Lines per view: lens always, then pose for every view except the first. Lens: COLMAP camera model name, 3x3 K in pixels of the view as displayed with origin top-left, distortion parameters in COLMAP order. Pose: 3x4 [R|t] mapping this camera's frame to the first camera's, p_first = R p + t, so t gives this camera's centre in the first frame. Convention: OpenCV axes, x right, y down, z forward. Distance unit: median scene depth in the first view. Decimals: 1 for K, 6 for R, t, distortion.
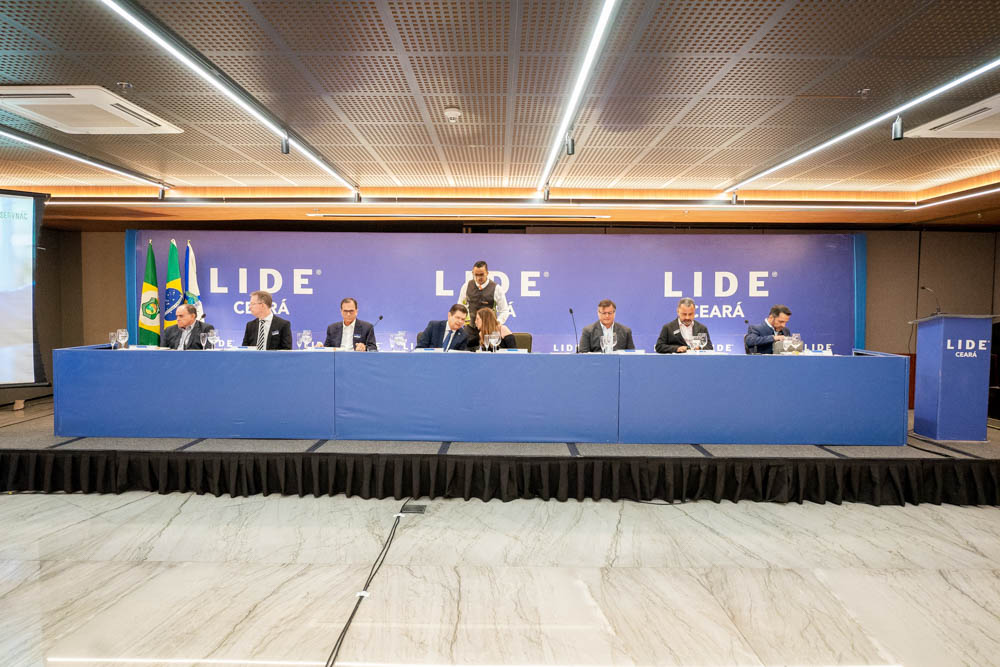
lens RADIAL K [[546.7, 0, 499.8], [0, 546.7, 335.3], [0, 0, 1]] dist [-0.003488, -0.000682]
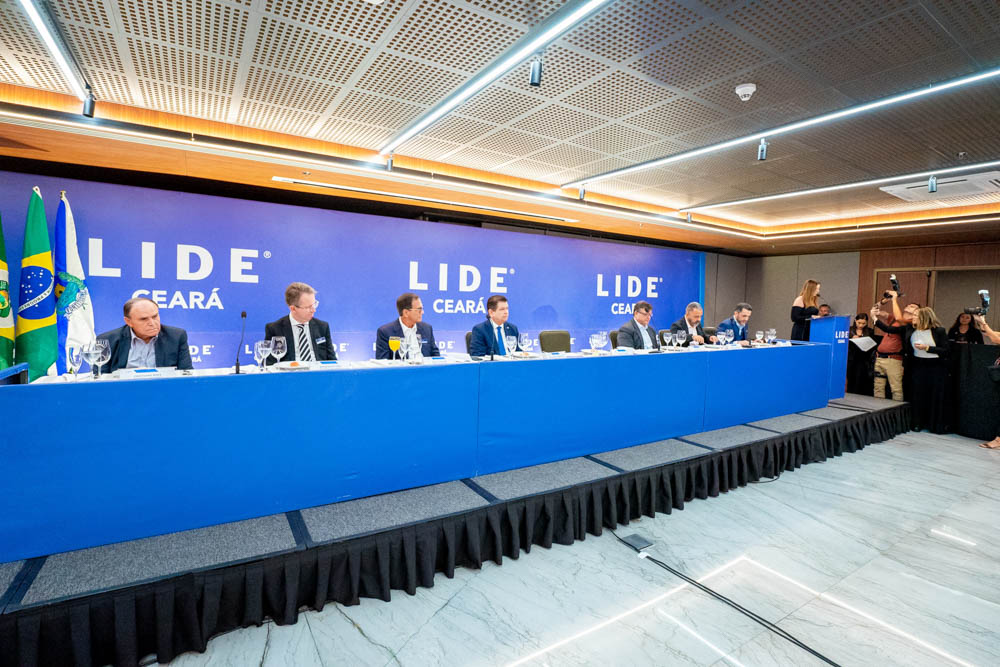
lens RADIAL K [[468.4, 0, 499.8], [0, 468.4, 328.5], [0, 0, 1]] dist [-0.019517, 0.000529]
pose [[0.851793, -0.015821, 0.523639, -0.473198], [0.011217, 0.999866, 0.011962, -0.018800], [-0.523758, -0.004315, 0.851856, 0.322983]]
